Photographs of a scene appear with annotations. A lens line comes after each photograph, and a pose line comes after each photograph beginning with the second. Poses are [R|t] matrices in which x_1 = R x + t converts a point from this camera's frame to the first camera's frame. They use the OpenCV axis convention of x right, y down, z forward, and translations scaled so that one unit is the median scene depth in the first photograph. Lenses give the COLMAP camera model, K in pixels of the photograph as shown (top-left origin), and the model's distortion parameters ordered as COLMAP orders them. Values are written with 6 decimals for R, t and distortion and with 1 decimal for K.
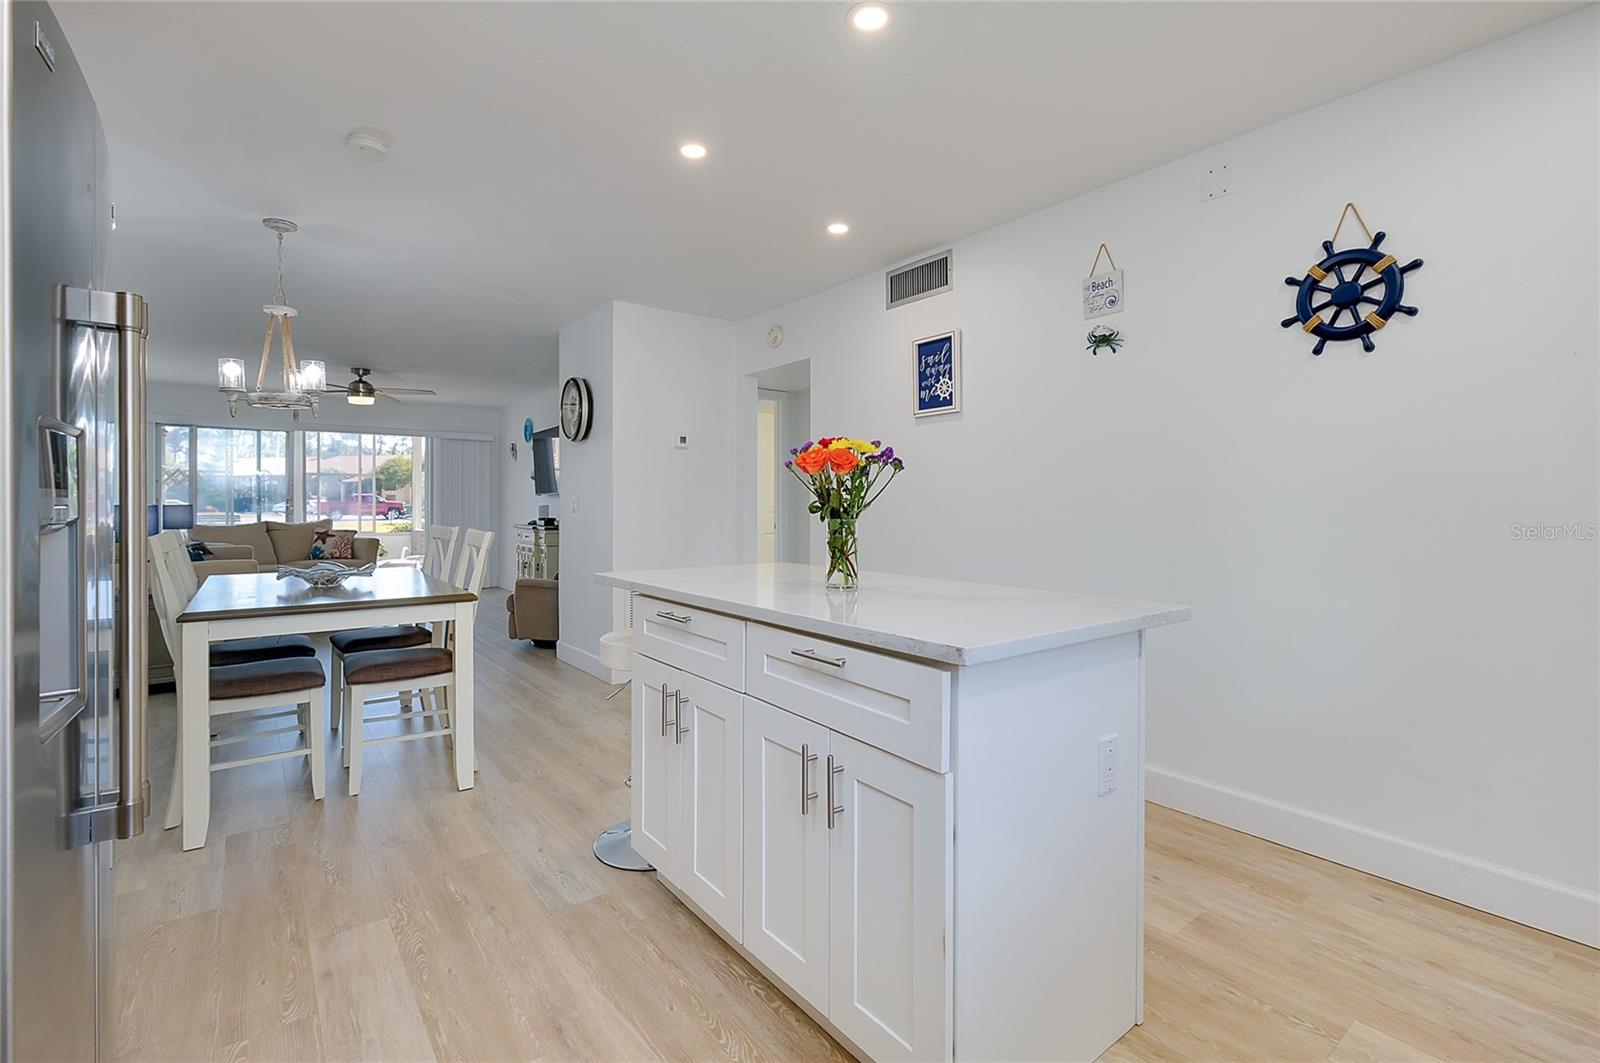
lens RADIAL K [[717.8, 0, 796.2], [0, 717.8, 499.2], [0, 0, 1]] dist [-0.000741, 0.000018]
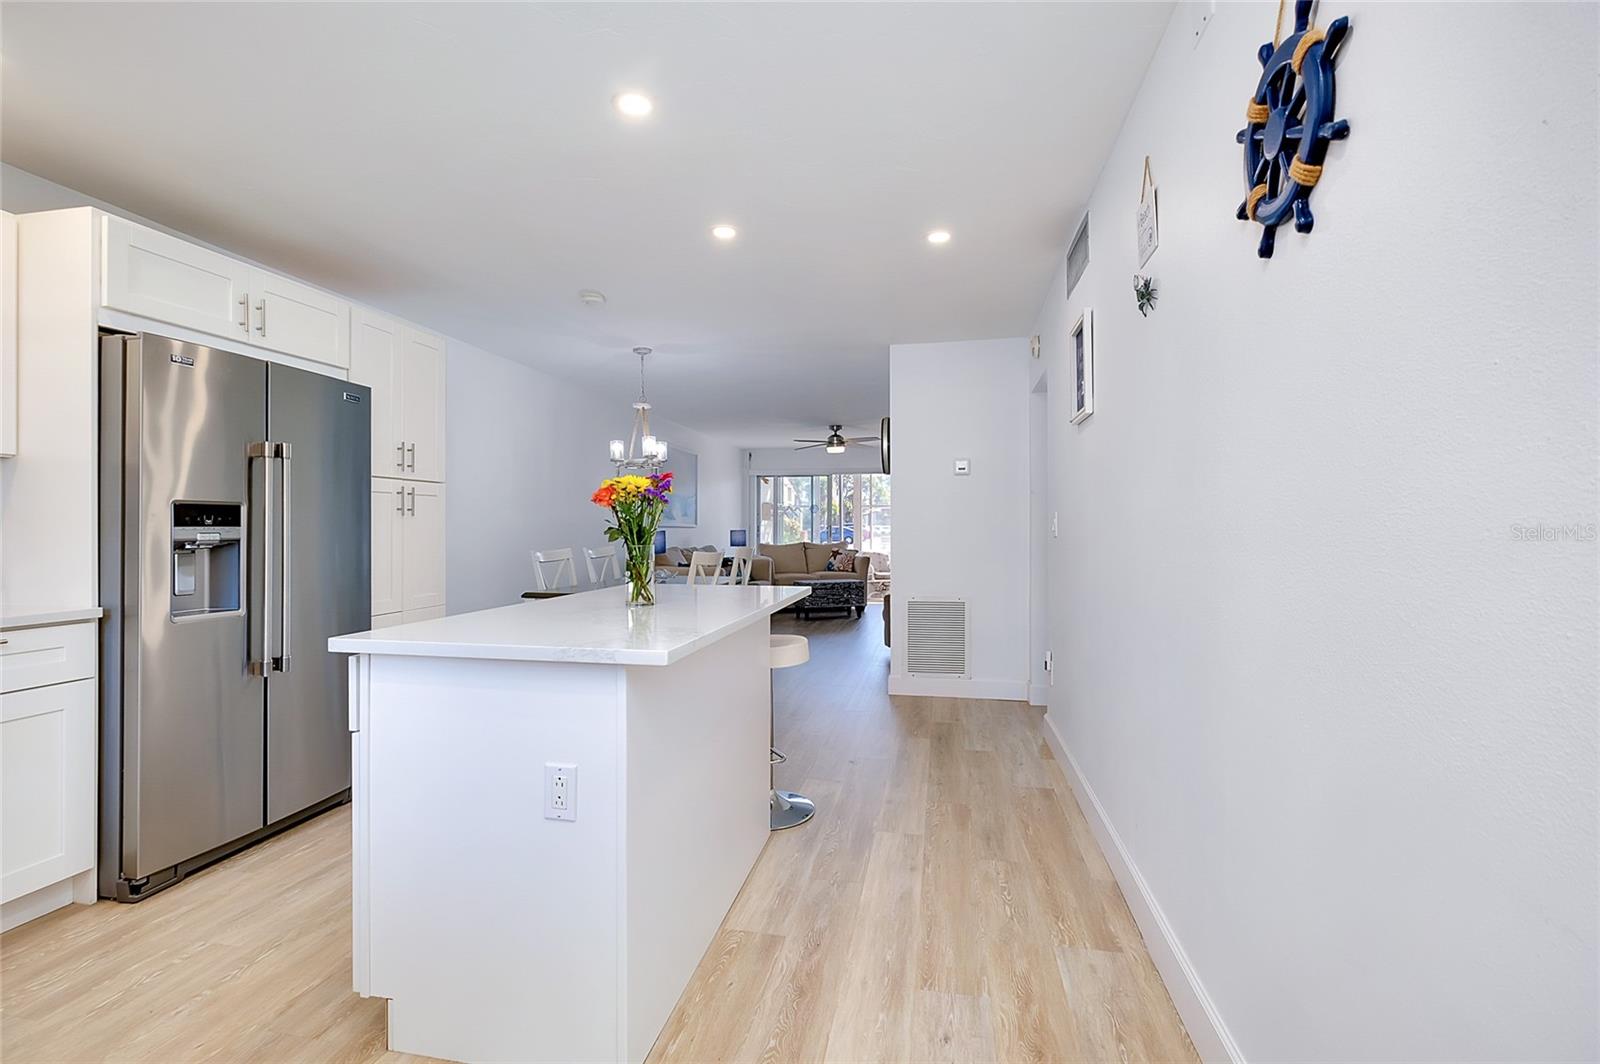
lens RADIAL K [[693.5, 0, 800.0], [0, 693.5, 532.0], [0, 0, 1]] dist [-0.000441, -0.000010]
pose [[0.646149, 0.001938, -0.763209, 0.310661], [0.007642, 0.999930, 0.009009, -0.001132], [0.763173, -0.011654, 0.646089, 0.138802]]
